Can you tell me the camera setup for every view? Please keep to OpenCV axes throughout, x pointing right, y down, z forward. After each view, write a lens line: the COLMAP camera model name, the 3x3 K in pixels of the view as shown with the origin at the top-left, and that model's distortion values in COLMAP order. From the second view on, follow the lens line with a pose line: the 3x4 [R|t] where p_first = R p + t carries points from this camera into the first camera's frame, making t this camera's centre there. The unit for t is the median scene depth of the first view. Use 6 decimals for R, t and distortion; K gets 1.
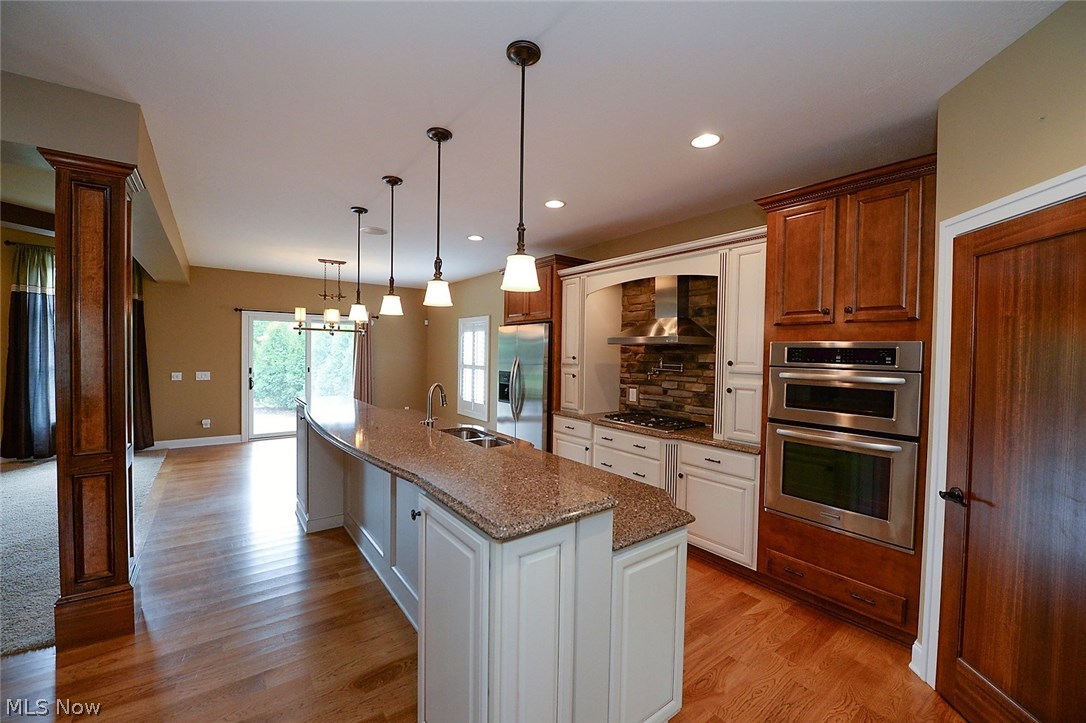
lens RADIAL K [[433.9, 0, 541.0], [0, 433.9, 363.0], [0, 0, 1]] dist [-0.016856, -0.000828]
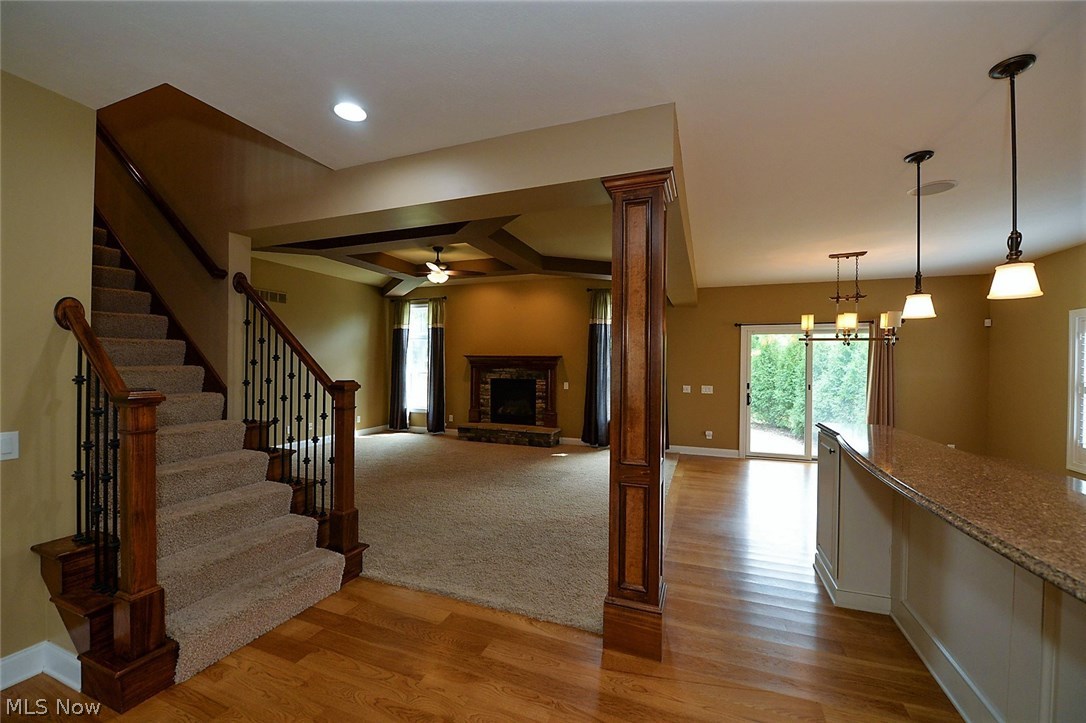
lens RADIAL K [[433.9, 0, 541.0], [0, 433.9, 363.0], [0, 0, 1]] dist [-0.016856, -0.000828]
pose [[0.529191, -0.010845, -0.848433, -0.160207], [-0.021429, 0.999429, -0.026140, 0.001940], [0.848232, 0.032014, 0.528657, 0.139560]]
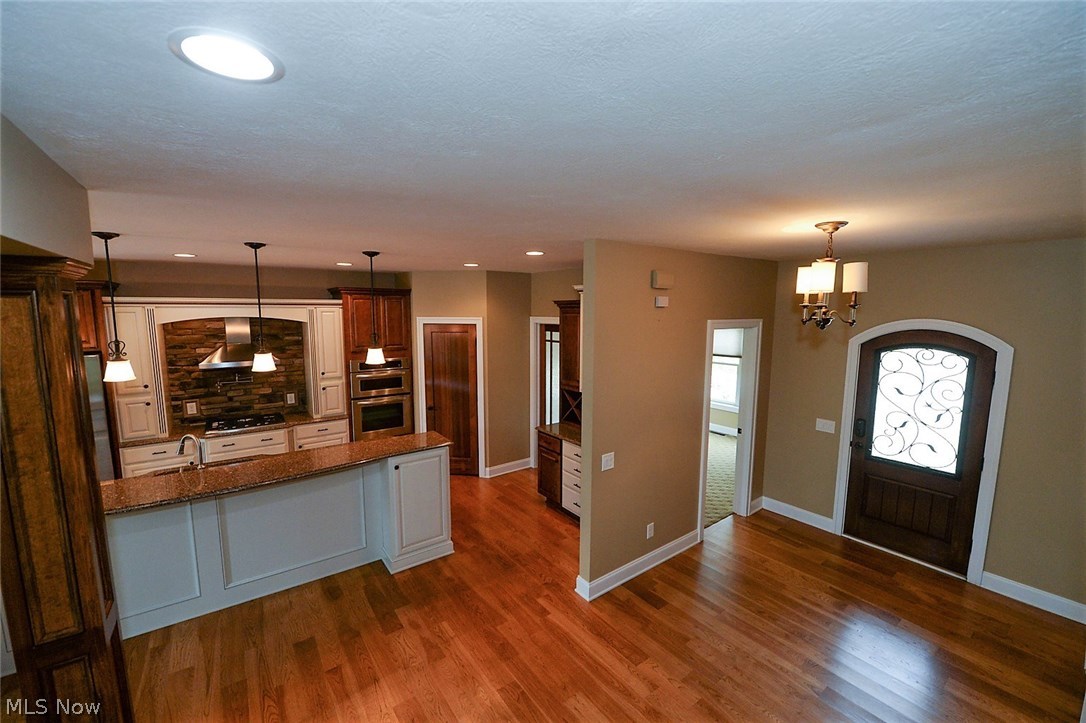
lens RADIAL K [[433.9, 0, 541.0], [0, 433.9, 363.0], [0, 0, 1]] dist [-0.016856, -0.000828]
pose [[0.011612, -0.138878, 0.990241, -0.984646], [0.020872, 0.990126, 0.138617, -0.203919], [-0.999715, 0.019059, 0.014396, 0.062122]]
